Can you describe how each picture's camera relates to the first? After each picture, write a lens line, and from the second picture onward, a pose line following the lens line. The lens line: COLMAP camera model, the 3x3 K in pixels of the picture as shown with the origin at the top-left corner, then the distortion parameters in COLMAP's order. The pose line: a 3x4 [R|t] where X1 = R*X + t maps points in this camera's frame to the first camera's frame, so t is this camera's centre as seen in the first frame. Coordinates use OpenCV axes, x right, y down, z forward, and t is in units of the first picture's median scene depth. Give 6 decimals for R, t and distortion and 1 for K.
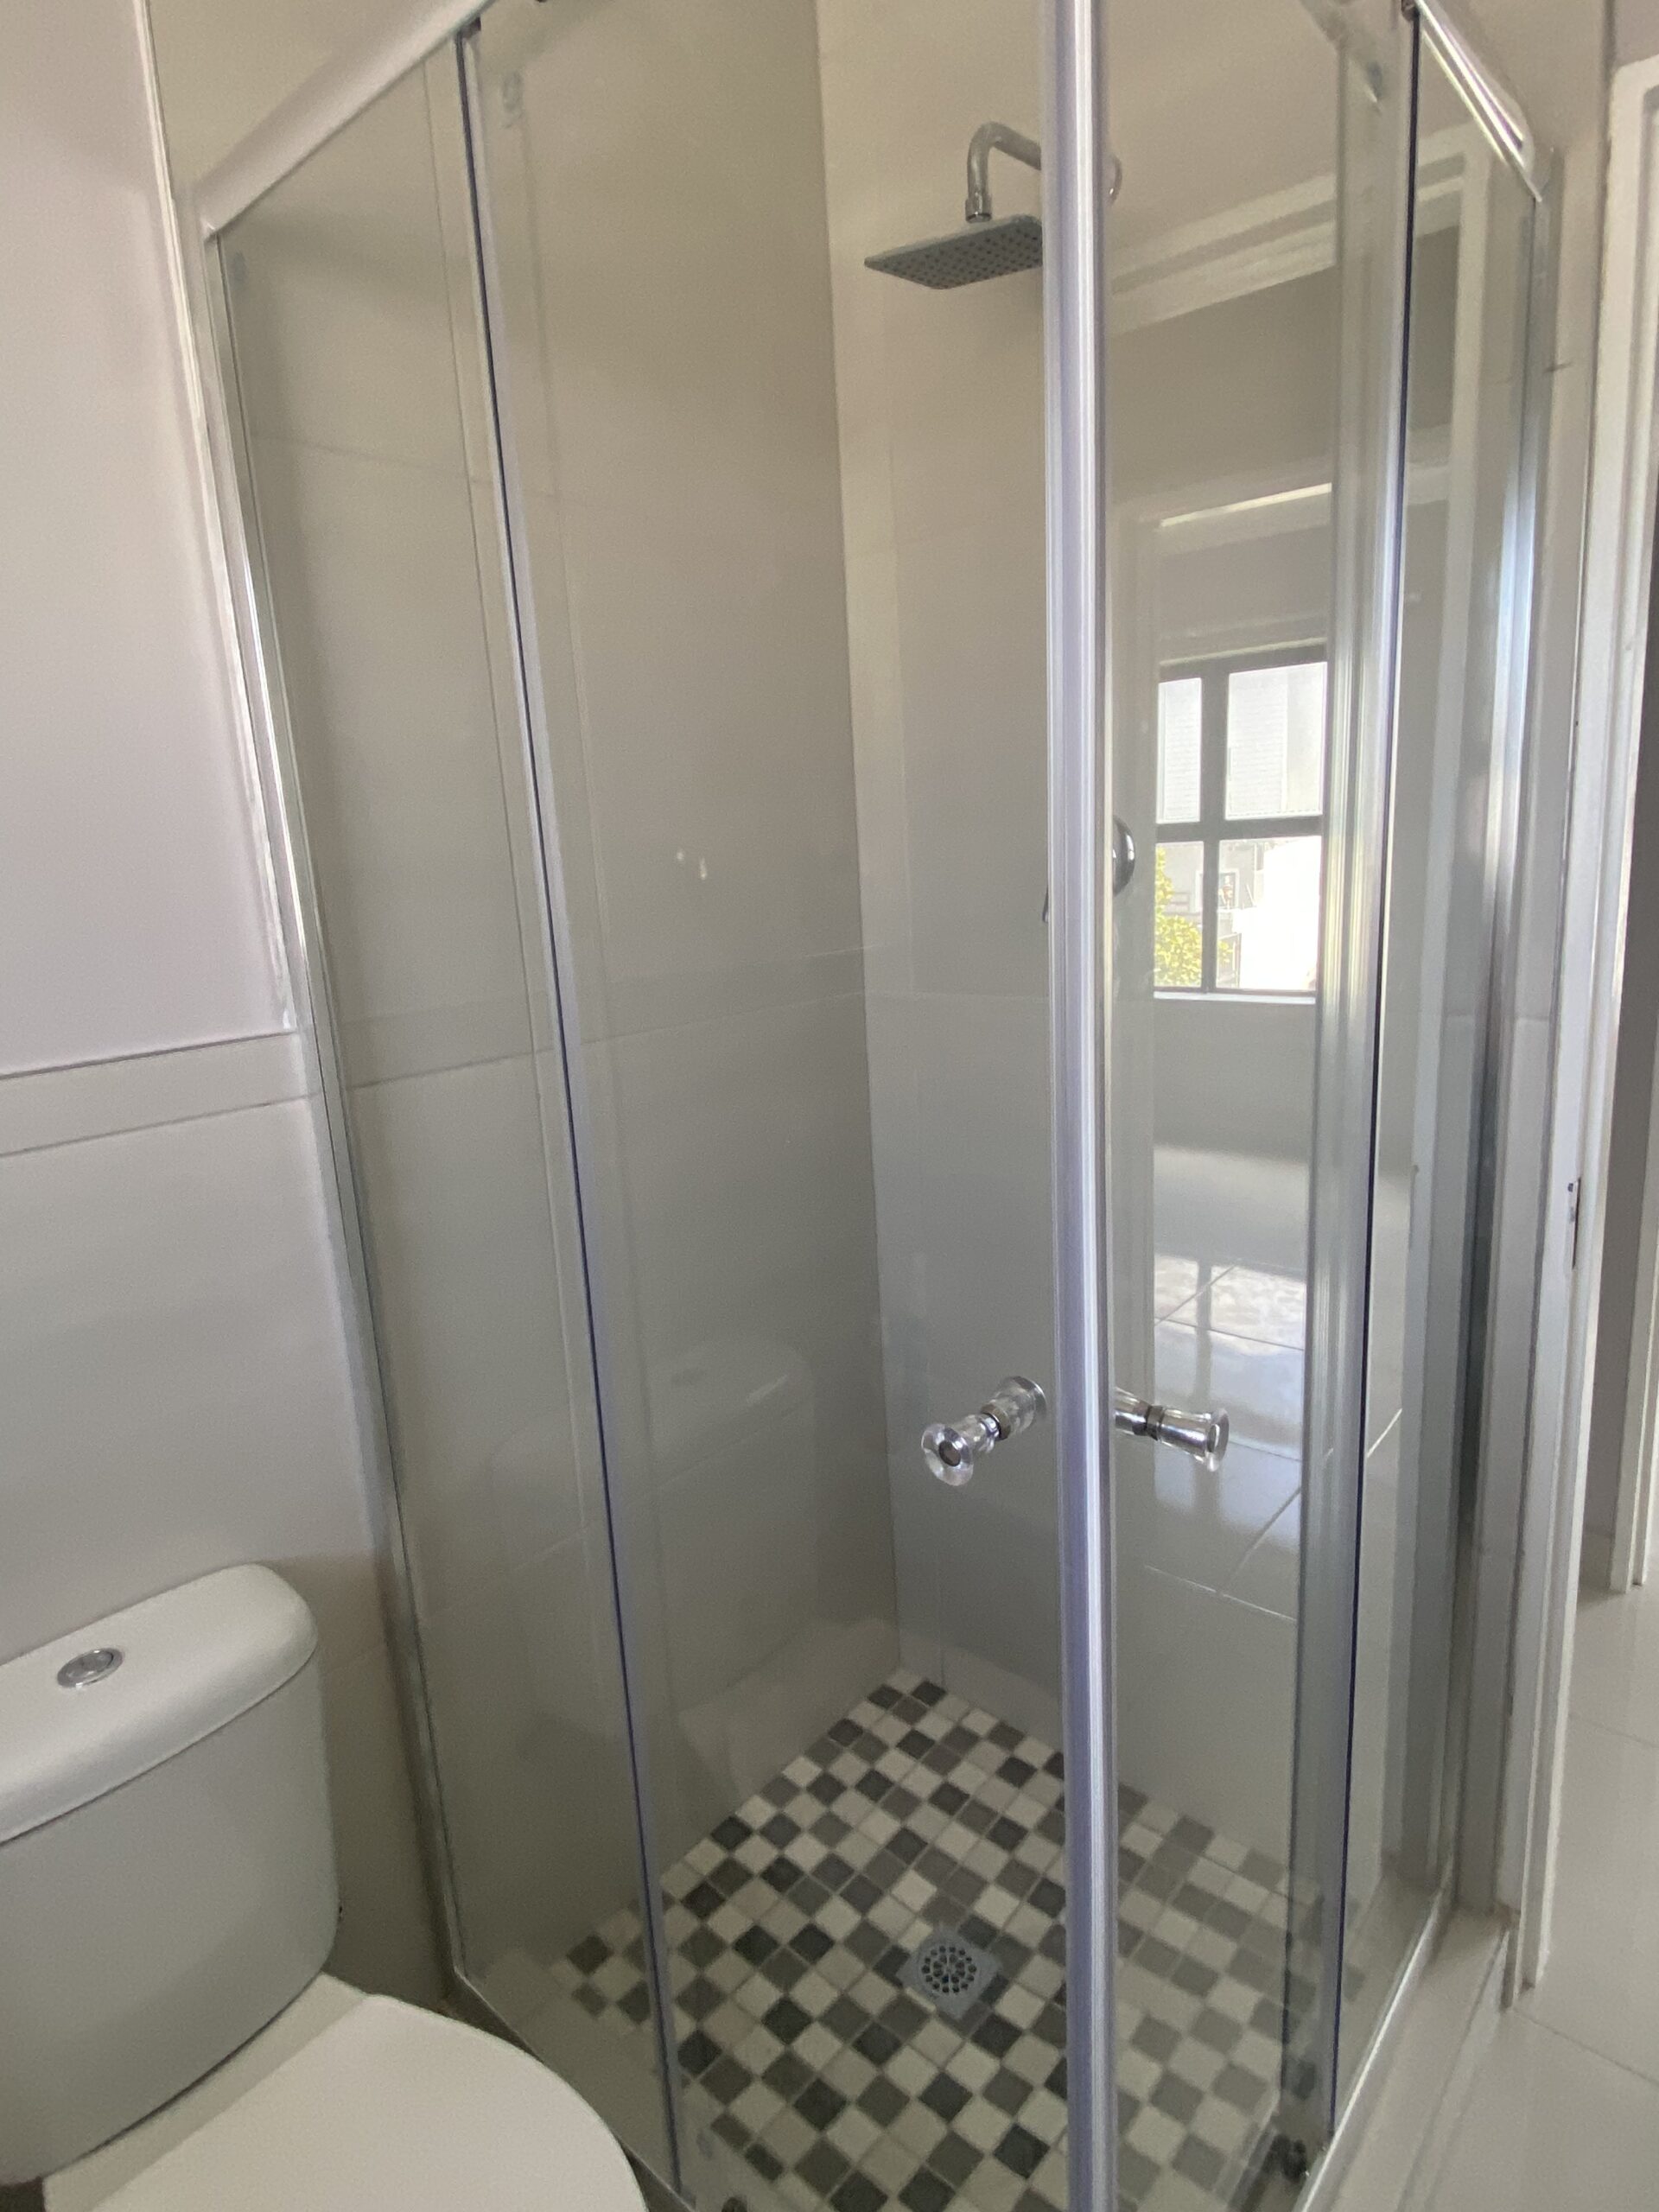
lens RADIAL K [[1221.0, 0, 818.5], [0, 1221.0, 1088.6], [0, 0, 1]] dist [0.066110, -0.072216]
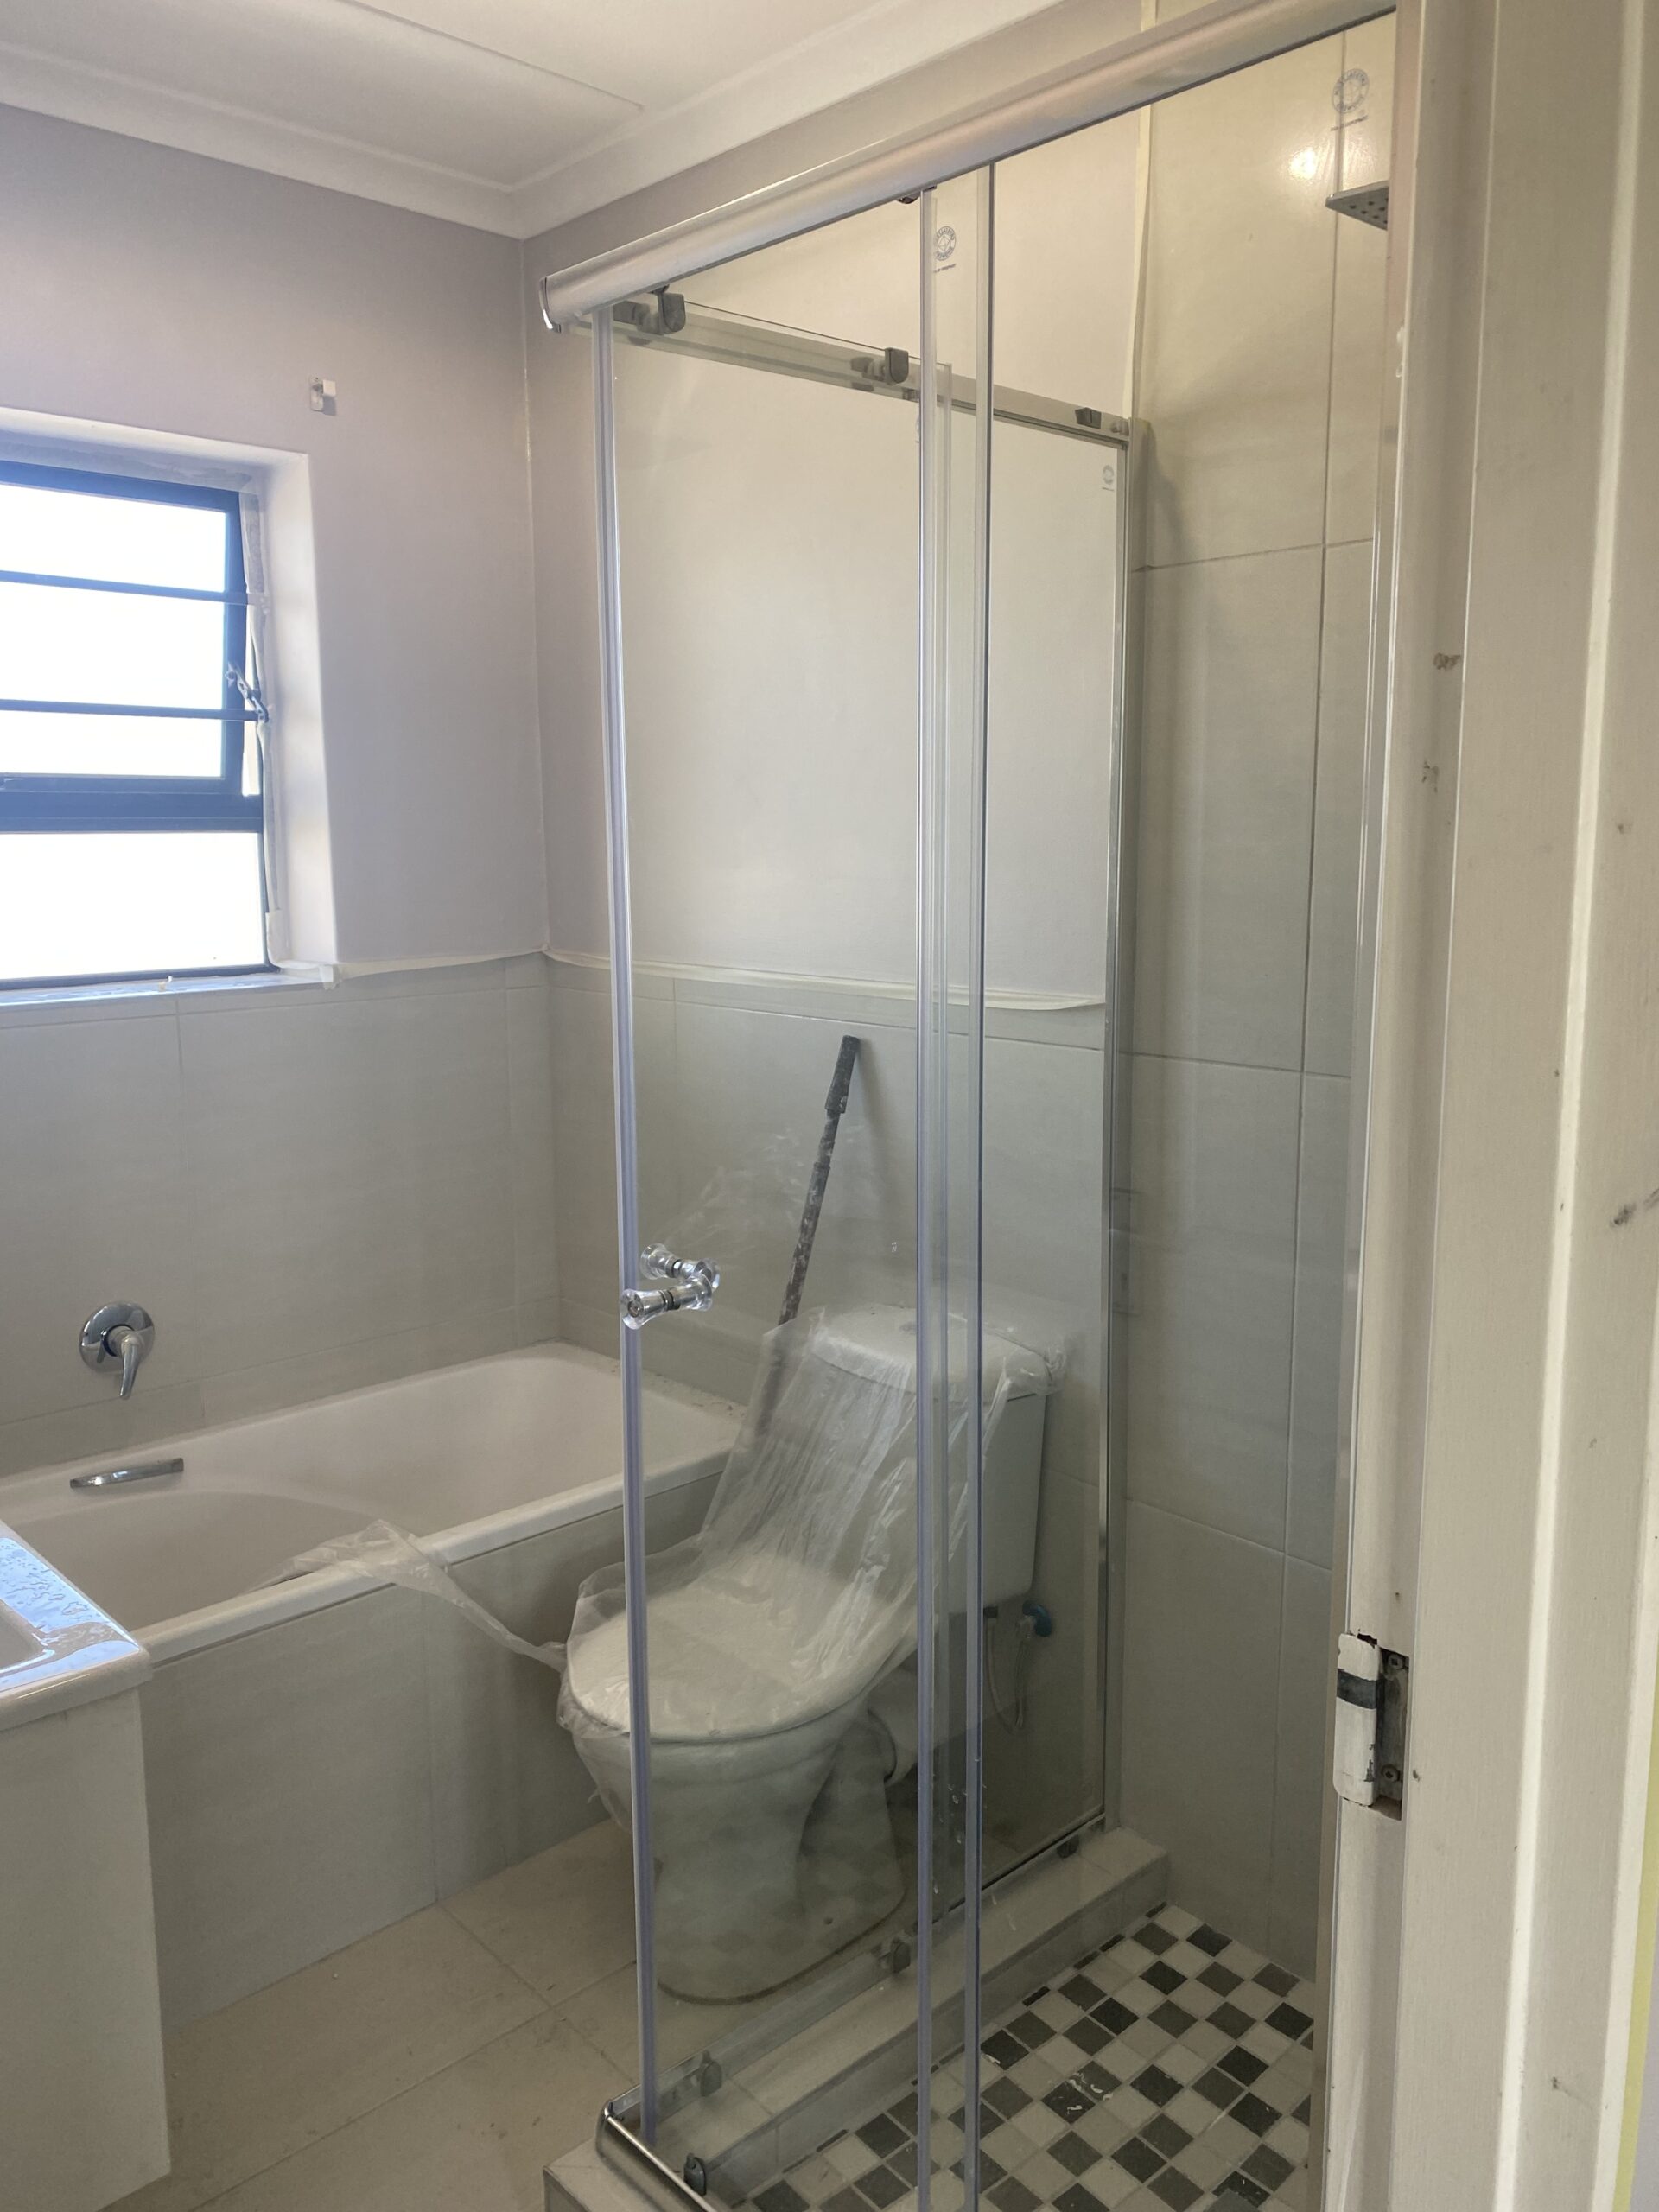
lens RADIAL K [[1717.8, 0, 817.4], [0, 1717.8, 1083.8], [0, 0, 1]] dist [0.011241, 0.003737]
pose [[-0.105947, 0.205385, -0.972930, 1.192625], [-0.197780, 0.954535, 0.223039, -0.261966], [0.974504, 0.216056, -0.060509, 0.660984]]
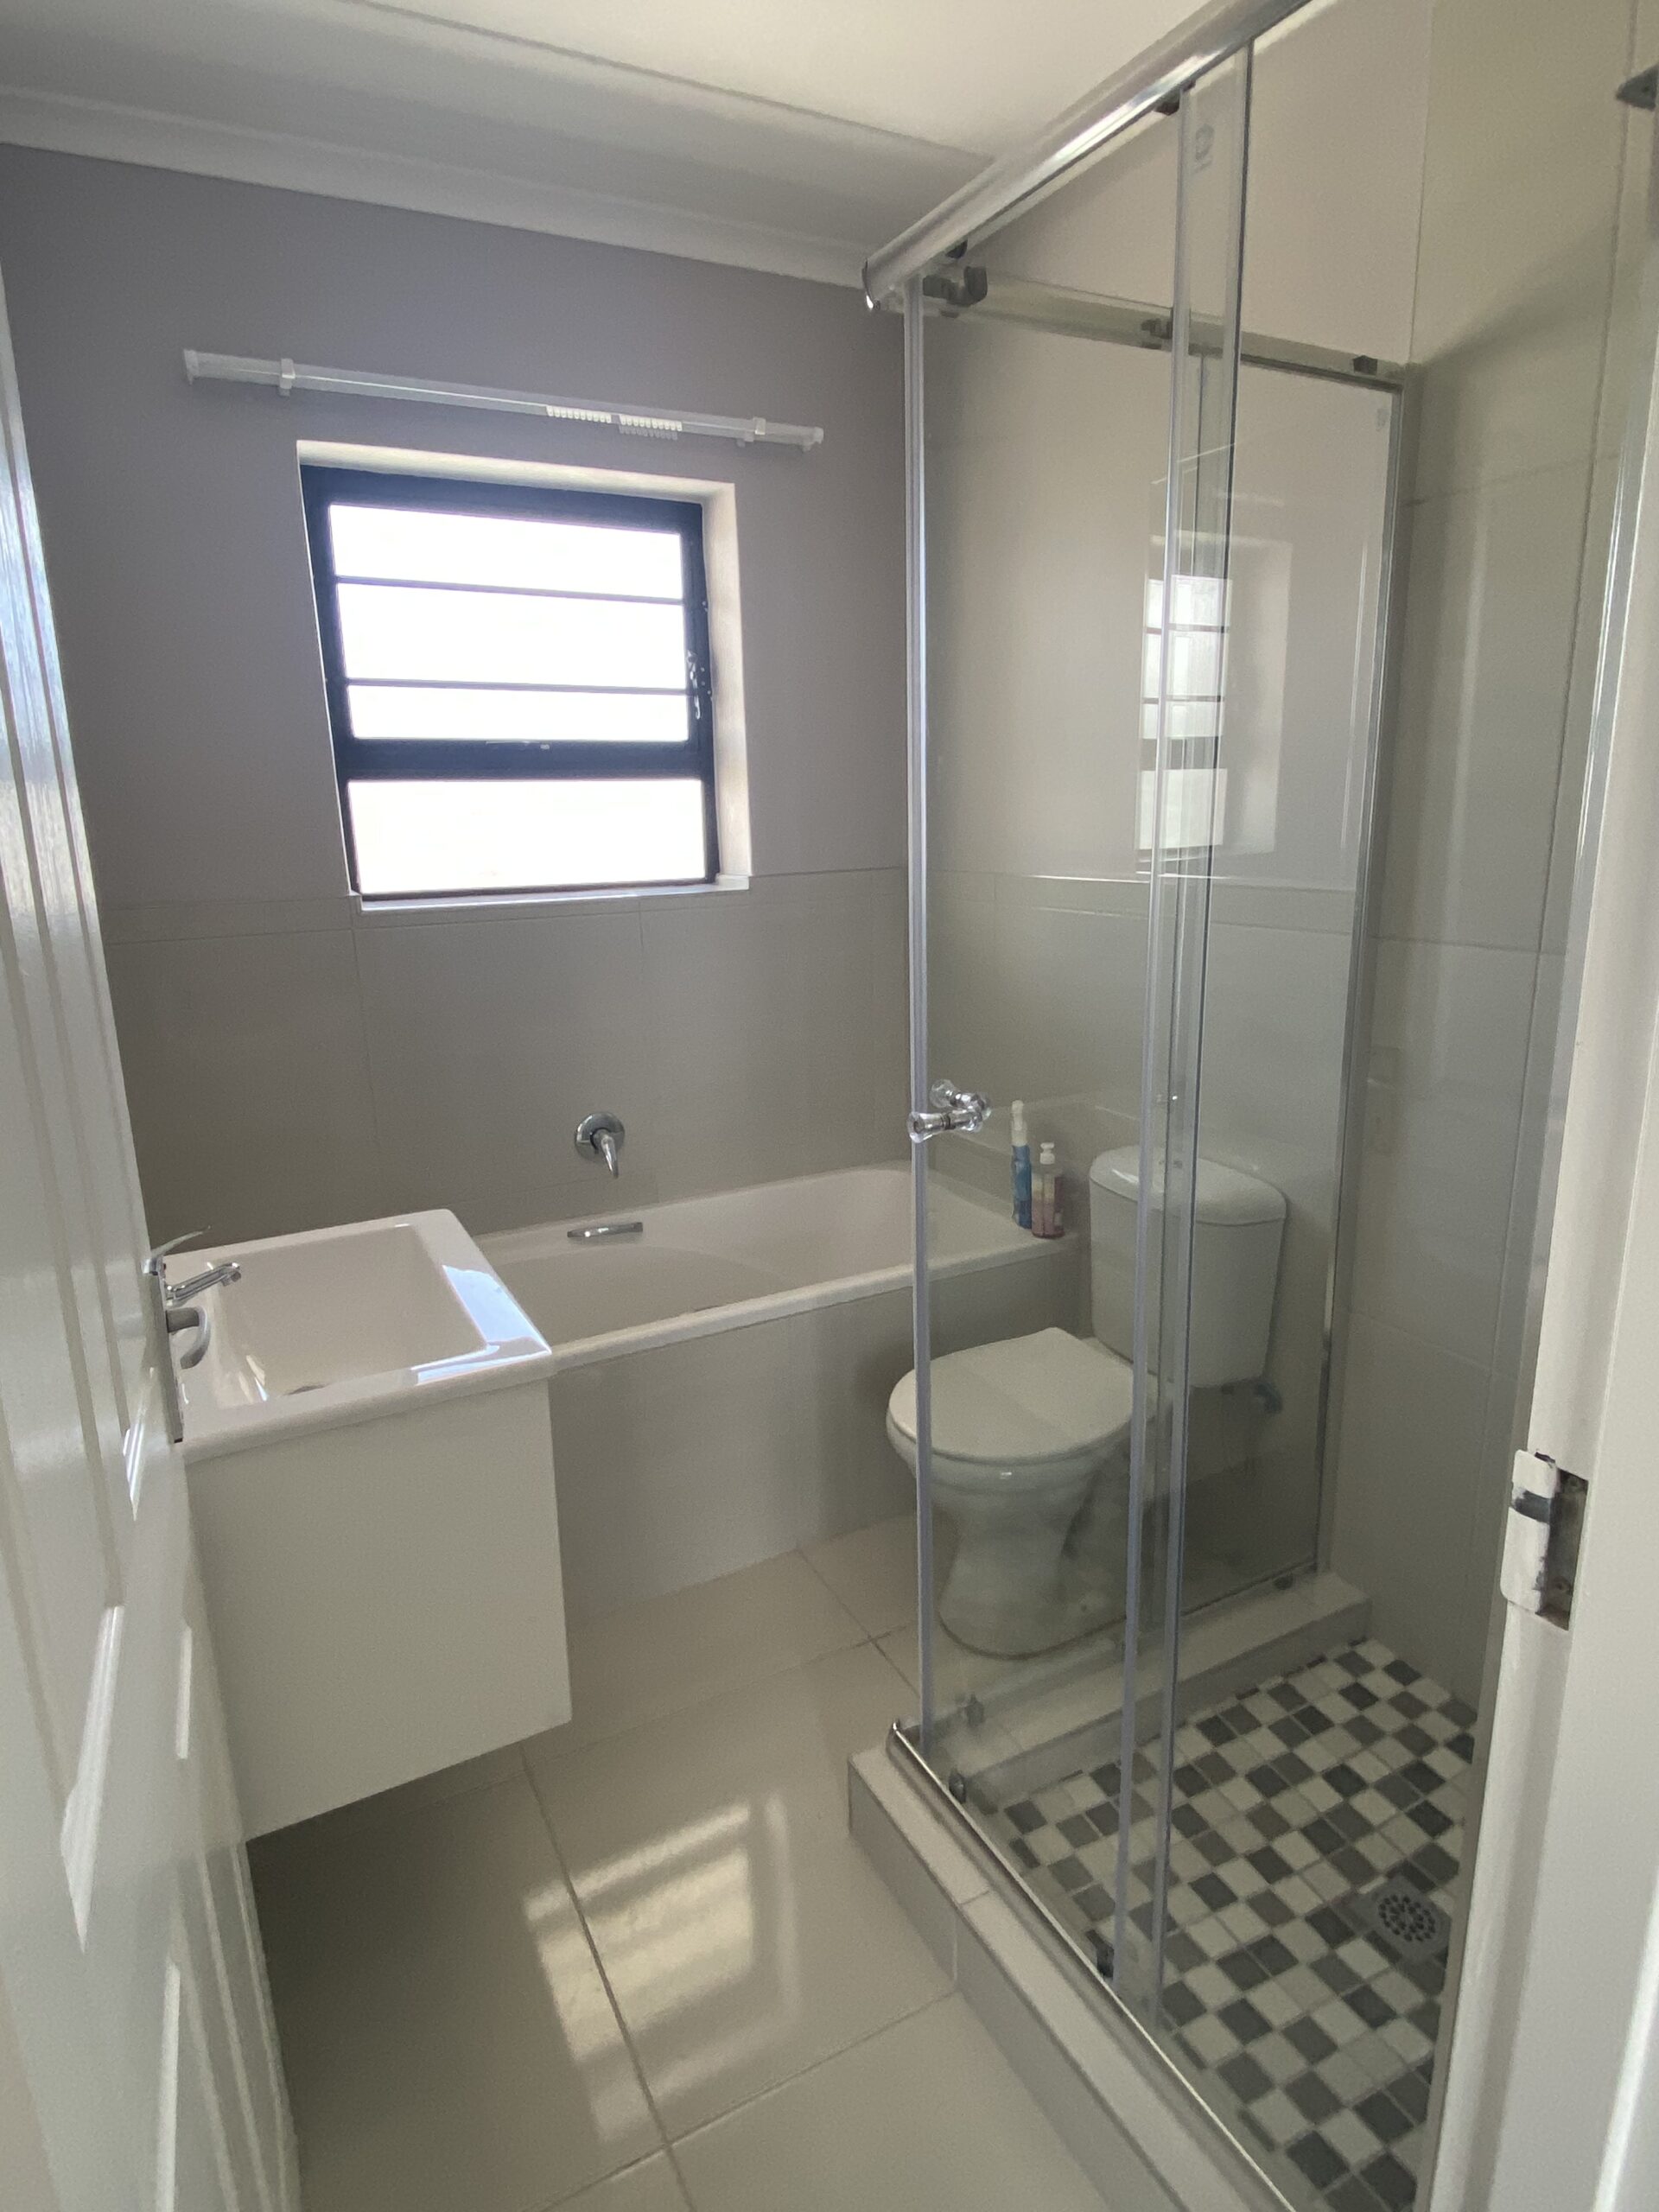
lens RADIAL K [[1221.0, 0, 818.5], [0, 1221.0, 1088.6], [0, 0, 1]] dist [0.066110, -0.072216]
pose [[-0.358293, 0.276864, -0.891612, 1.066982], [-0.152453, 0.924847, 0.348447, -0.217030], [0.921078, 0.260775, -0.289157, 0.714033]]
